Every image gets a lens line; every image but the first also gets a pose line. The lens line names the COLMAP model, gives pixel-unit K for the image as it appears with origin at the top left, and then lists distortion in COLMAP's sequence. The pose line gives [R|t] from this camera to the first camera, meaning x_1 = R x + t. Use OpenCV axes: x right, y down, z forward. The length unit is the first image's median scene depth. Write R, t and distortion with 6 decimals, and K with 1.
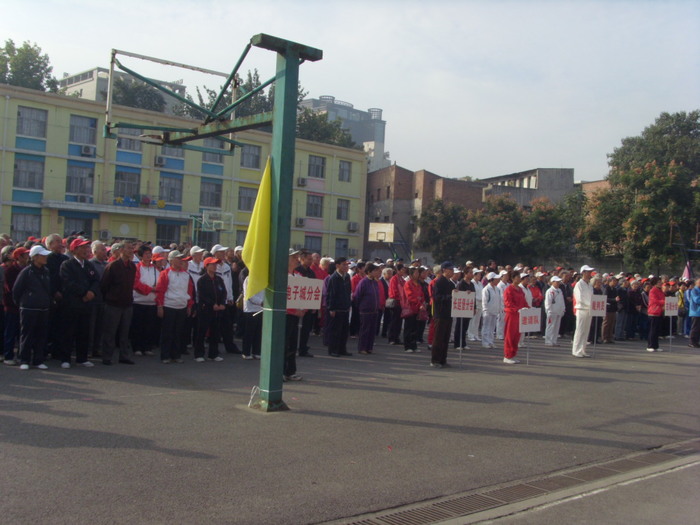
lens RADIAL K [[796.2, 0, 345.0], [0, 796.2, 266.7], [0, 0, 1]] dist [-0.139237, 0.000000]
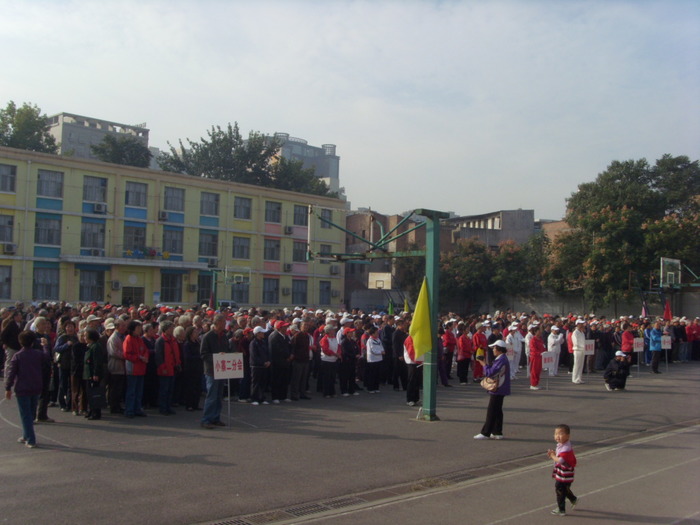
lens RADIAL K [[796.2, 0, 351.8], [0, 796.2, 266.0], [0, 0, 1]] dist [-0.139237, 0.000000]
pose [[0.997448, -0.024264, 0.067154, -0.053186], [0.027078, 0.998780, -0.041306, -0.013350], [-0.066070, 0.043019, 0.996887, -0.107248]]
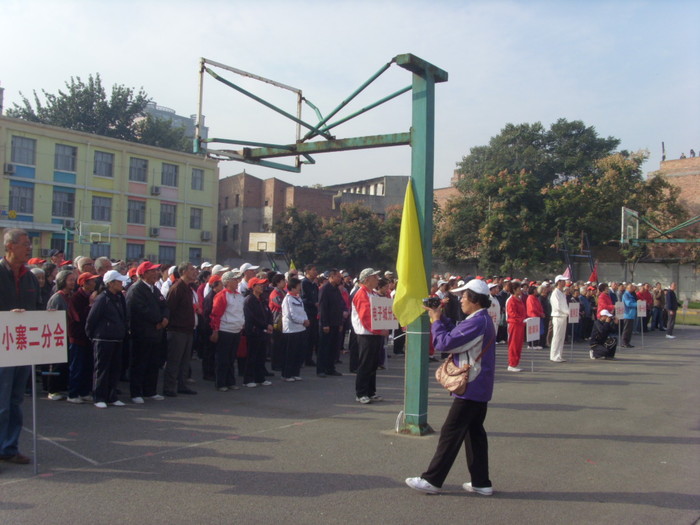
lens RADIAL K [[796.2, 0, 346.8], [0, 796.2, 269.1], [0, 0, 1]] dist [-0.139237, 0.000000]
pose [[0.974245, -0.019970, 0.224607, -0.056095], [0.021098, 0.999774, -0.002620, -0.003454], [-0.224504, 0.007291, 0.974446, 0.007555]]
